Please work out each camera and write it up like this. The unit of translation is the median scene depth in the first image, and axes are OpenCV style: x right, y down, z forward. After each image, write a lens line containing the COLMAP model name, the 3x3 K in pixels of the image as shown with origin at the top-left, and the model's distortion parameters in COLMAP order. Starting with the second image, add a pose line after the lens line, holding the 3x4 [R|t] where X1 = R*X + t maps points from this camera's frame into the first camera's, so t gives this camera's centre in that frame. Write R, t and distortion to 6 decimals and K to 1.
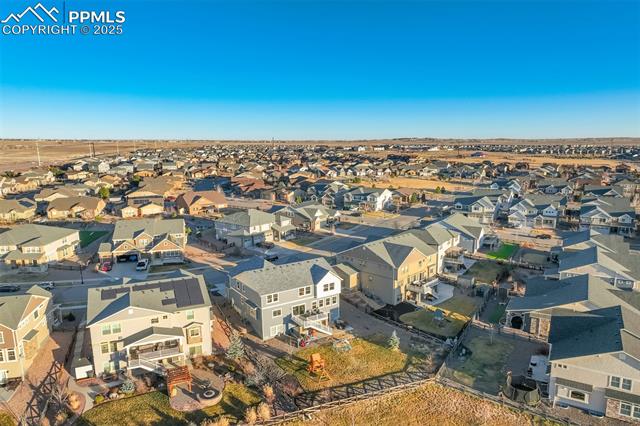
lens RADIAL K [[442.7, 0, 320.9], [0, 442.7, 228.5], [0, 0, 1]] dist [0.006737, 0.002507]
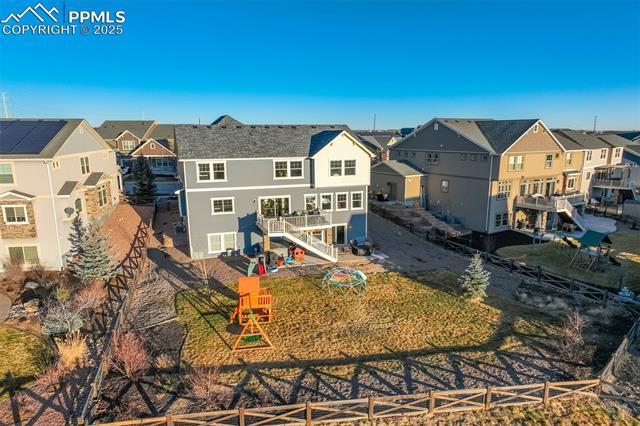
lens RADIAL K [[442.7, 0, 320.9], [0, 442.7, 228.5], [0, 0, 1]] dist [0.006737, 0.002507]
pose [[0.970841, 0.054972, -0.233335, 0.111333], [-0.050516, 0.998409, 0.025034, 0.188507], [0.234340, -0.012516, 0.972074, 0.530277]]
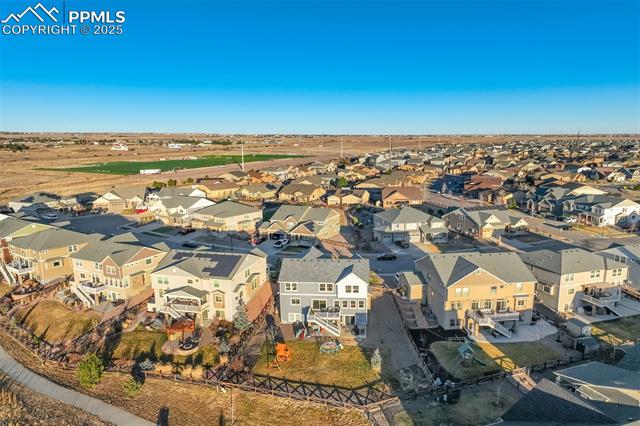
lens RADIAL K [[442.6, 0, 320.0], [0, 442.6, 213.0], [0, 0, 1]] dist [0.008108, 0.001158]
pose [[0.773742, 0.103451, -0.624997, 0.564492], [-0.117538, 0.992890, 0.018834, -0.046464], [0.622502, 0.058888, 0.780400, 0.178386]]
